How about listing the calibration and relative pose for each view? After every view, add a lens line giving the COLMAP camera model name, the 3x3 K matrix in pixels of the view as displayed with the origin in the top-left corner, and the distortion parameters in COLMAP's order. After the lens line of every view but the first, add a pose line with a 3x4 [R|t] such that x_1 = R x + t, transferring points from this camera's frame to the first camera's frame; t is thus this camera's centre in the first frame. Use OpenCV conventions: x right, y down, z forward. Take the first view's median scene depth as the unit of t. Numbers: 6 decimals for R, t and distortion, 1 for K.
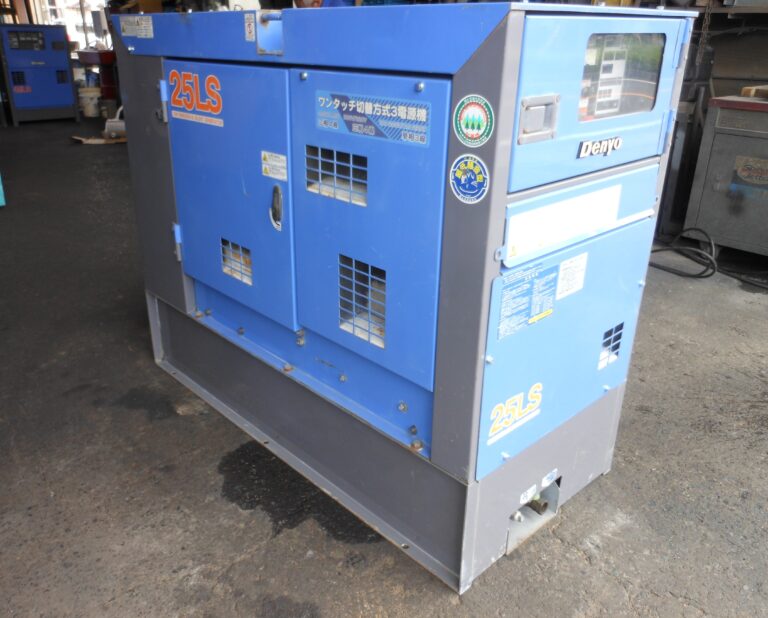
lens RADIAL K [[660.4, 0, 384.0], [0, 660.4, 309.0], [0, 0, 1]] dist [-0.034264, 0.000337]
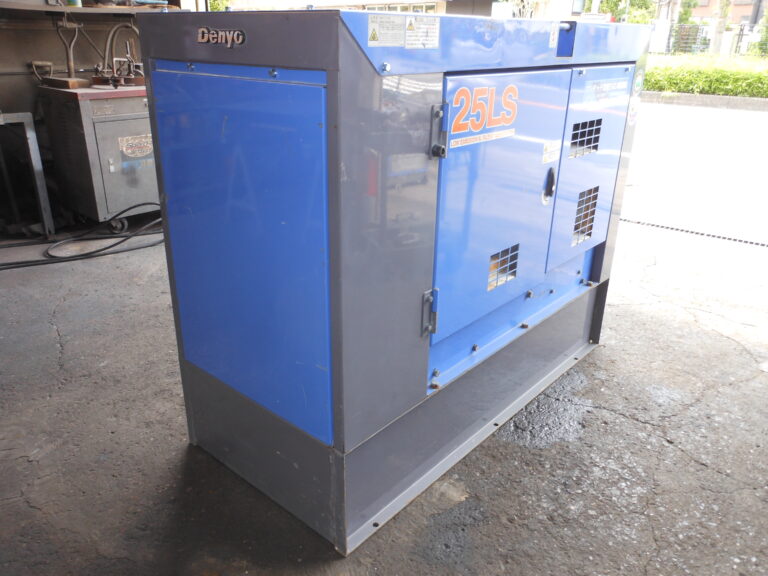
lens RADIAL K [[608.1, 0, 384.0], [0, 608.1, 288.0], [0, 0, 1]] dist [0.002054, 0.010218]
pose [[-0.090977, -0.390363, 0.916155, -1.100457], [0.378400, 0.837418, 0.394391, -0.492855], [-0.921161, 0.382553, 0.071528, 1.135507]]
